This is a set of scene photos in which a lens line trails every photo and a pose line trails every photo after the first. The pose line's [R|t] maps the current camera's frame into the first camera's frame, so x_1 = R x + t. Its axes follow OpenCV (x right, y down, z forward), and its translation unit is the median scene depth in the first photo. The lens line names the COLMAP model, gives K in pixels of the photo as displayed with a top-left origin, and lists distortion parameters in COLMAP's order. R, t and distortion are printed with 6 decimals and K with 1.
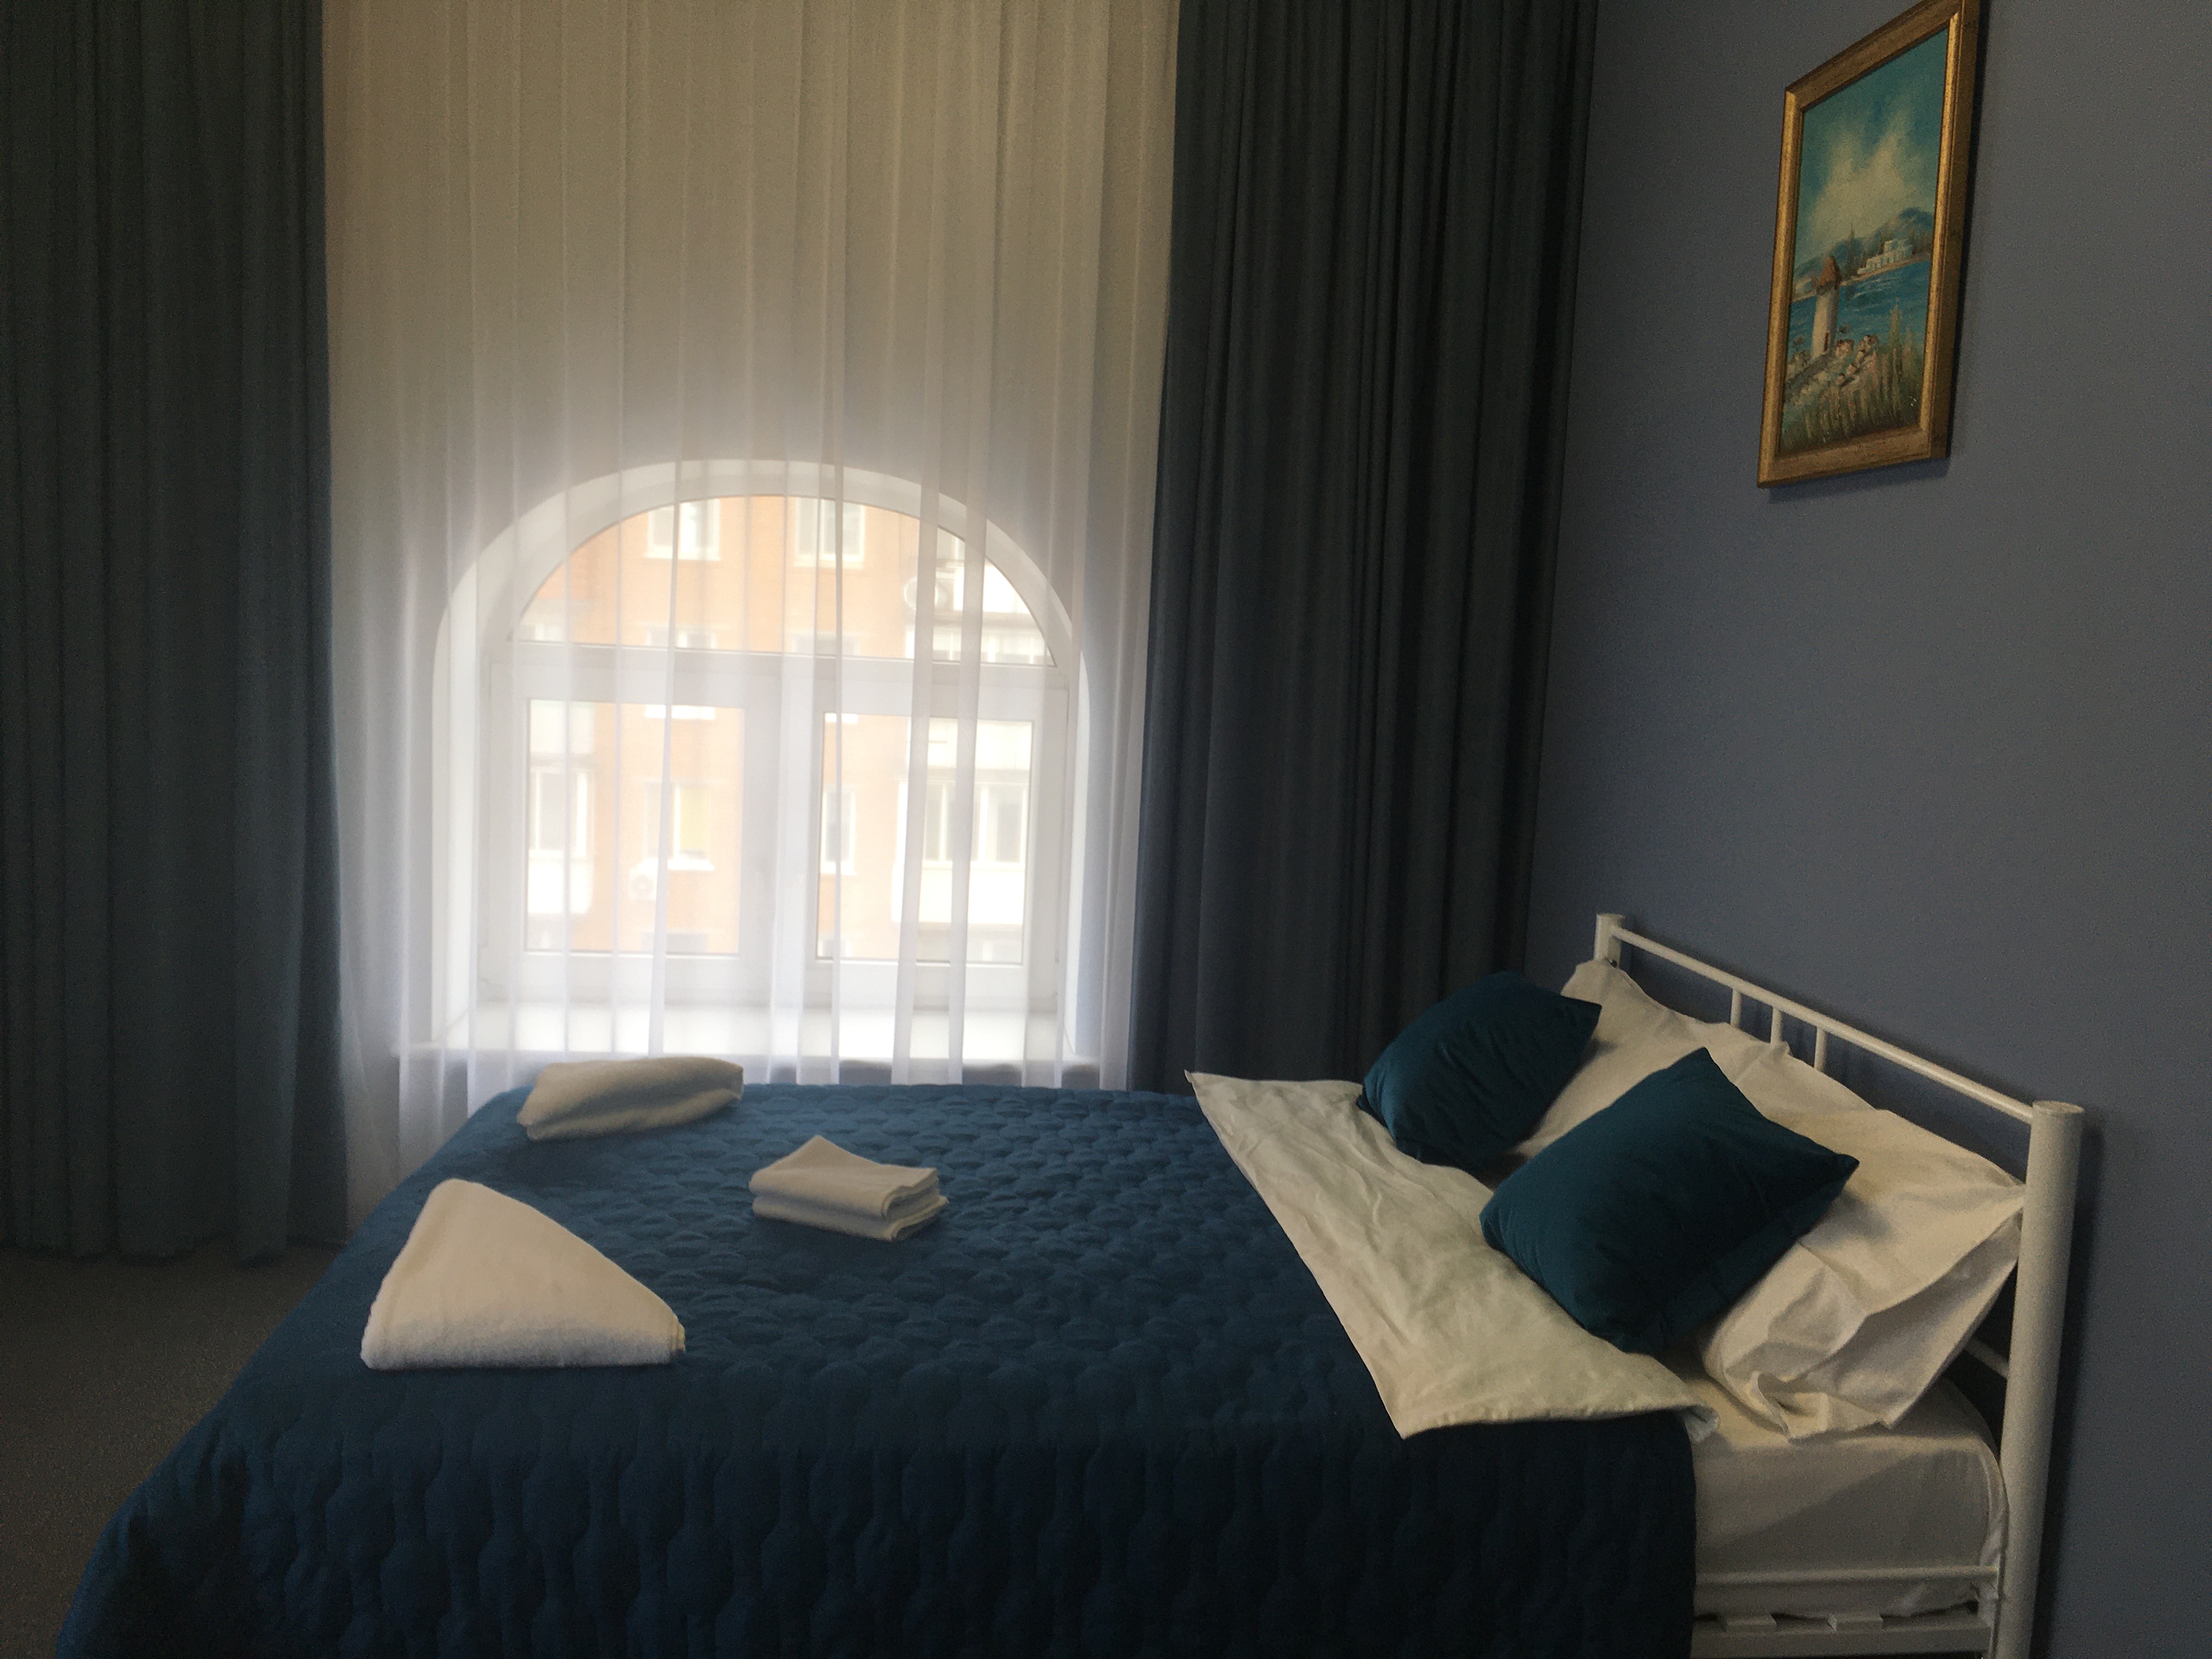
lens RADIAL K [[1876.5, 0, 1107.2], [0, 1876.5, 829.5], [0, 0, 1]] dist [0.060347, -0.062697]
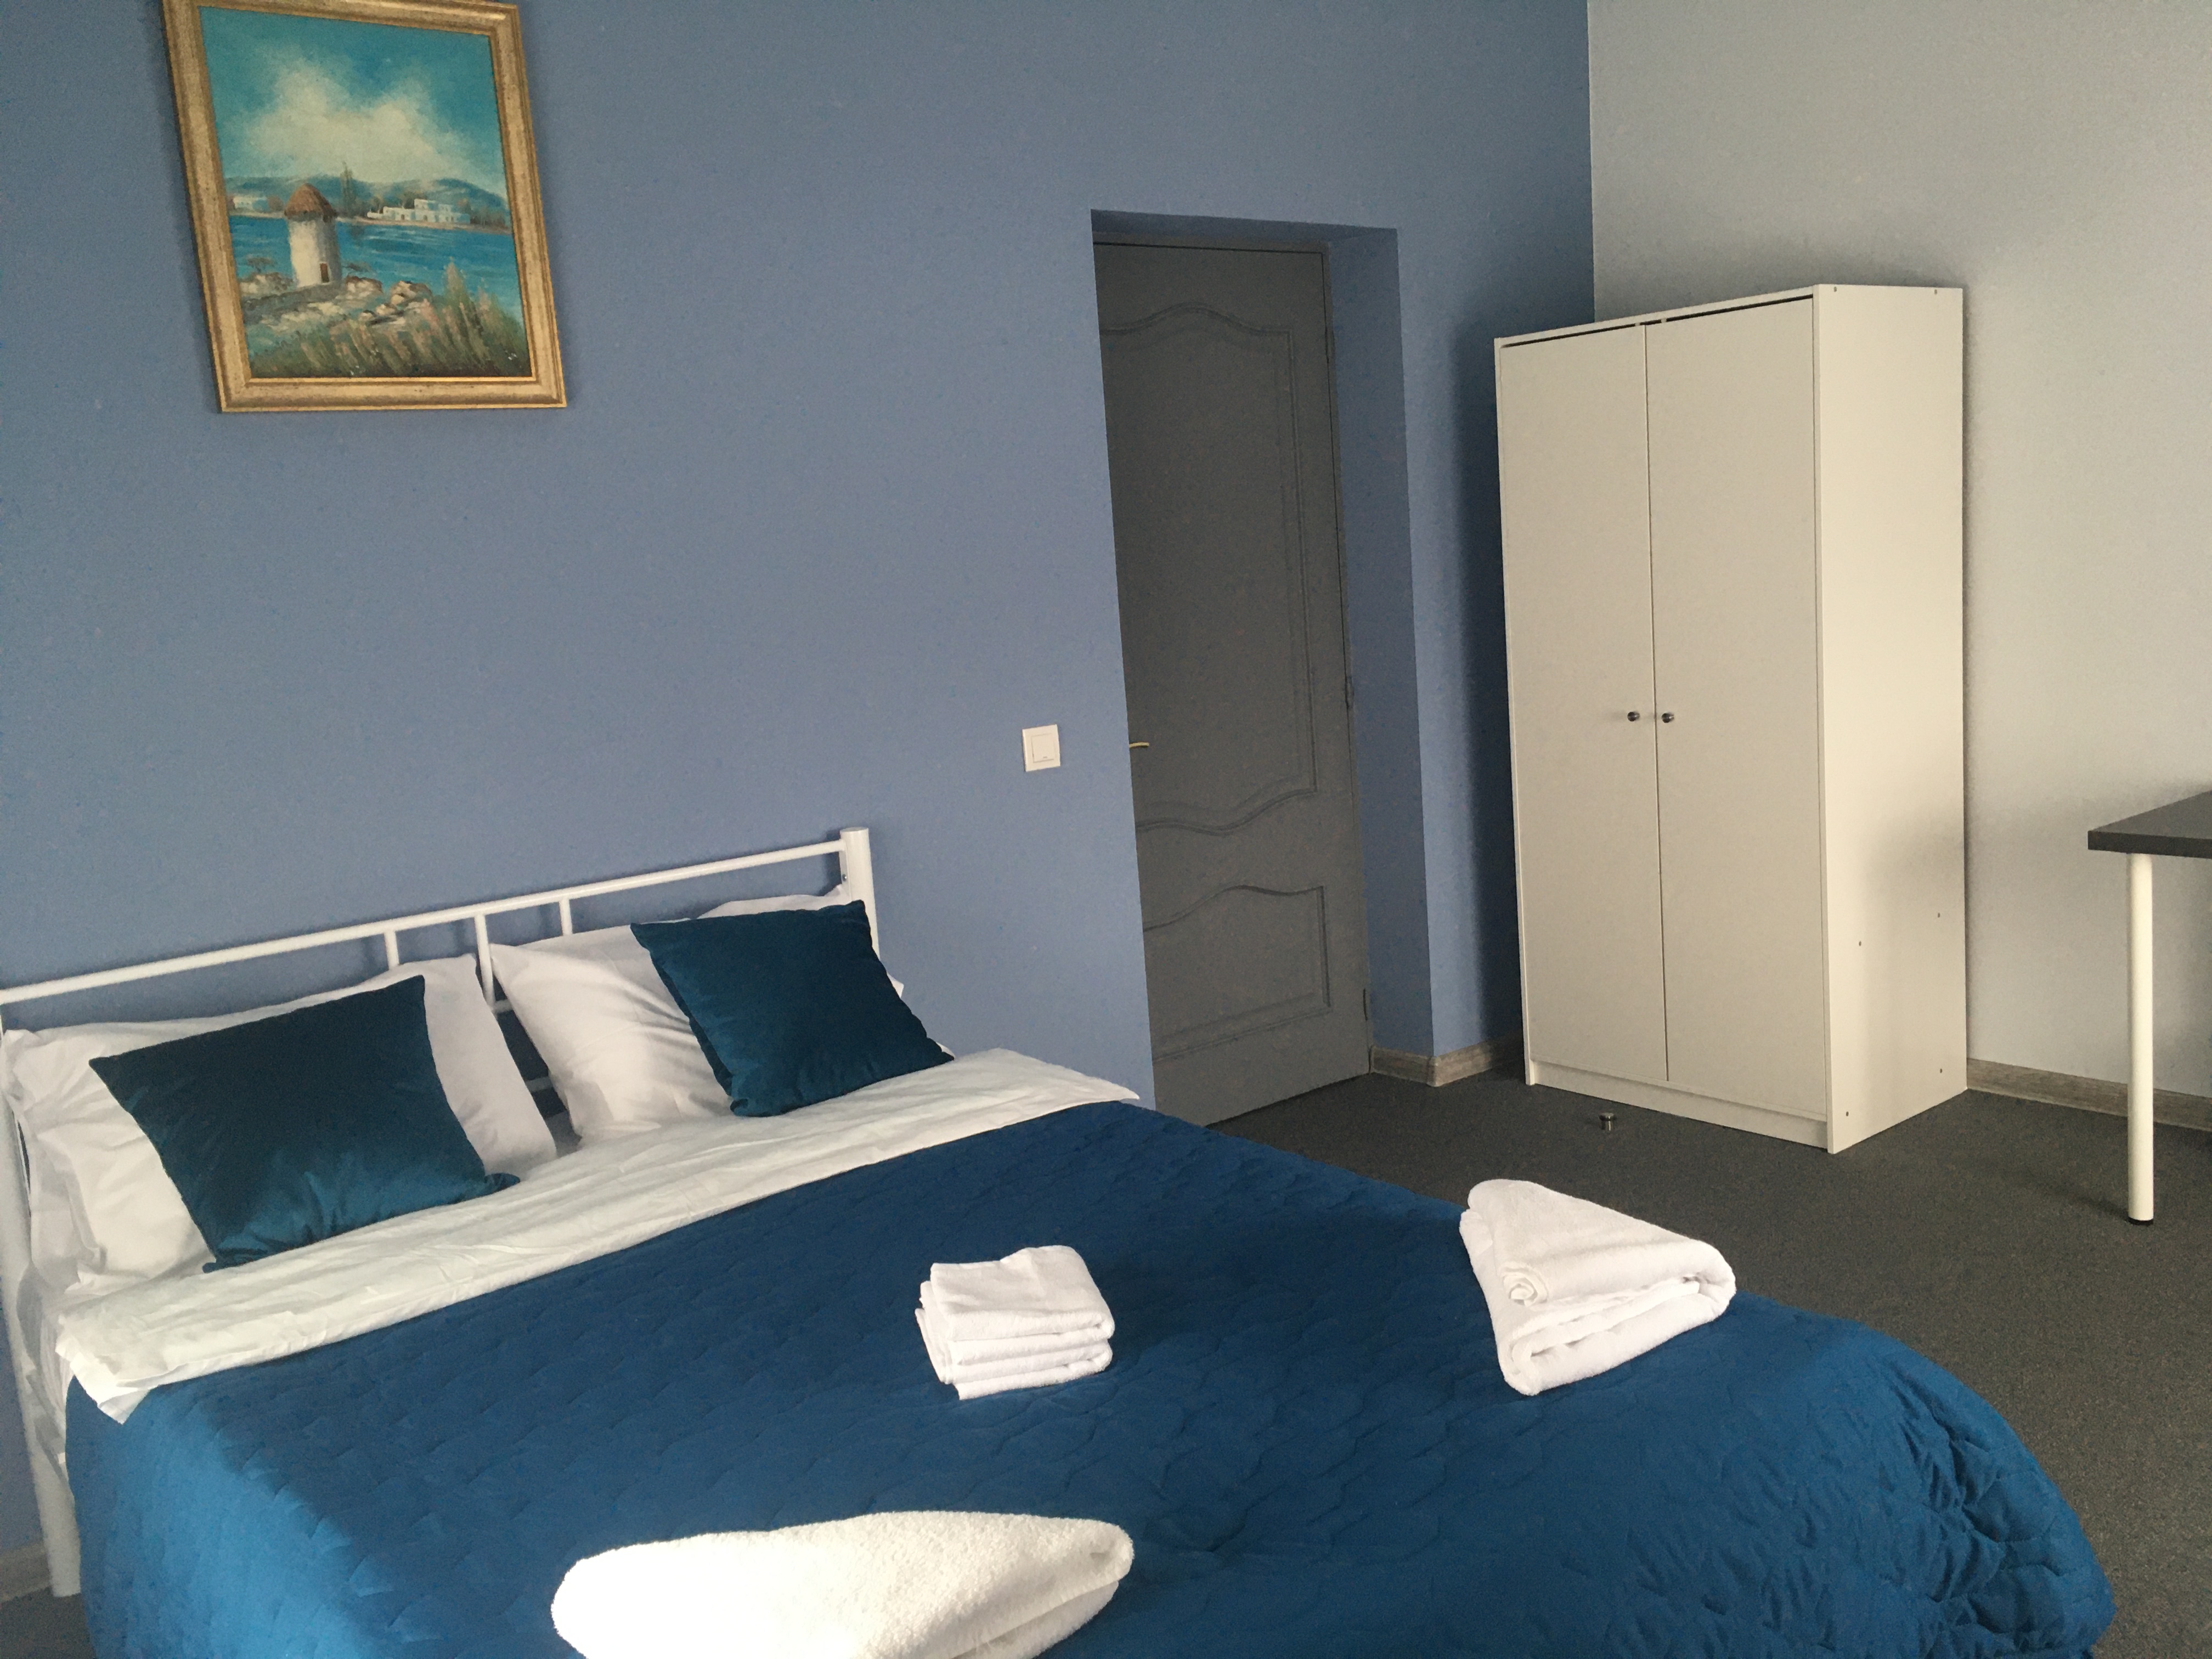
lens RADIAL K [[1876.5, 0, 1102.2], [0, 1876.5, 837.0], [0, 0, 1]] dist [0.060347, -0.062697]
pose [[-0.533966, -0.139510, 0.833917, -0.729122], [0.134054, 0.959849, 0.246414, -0.166022], [-0.834811, 0.243366, -0.493825, 1.244628]]
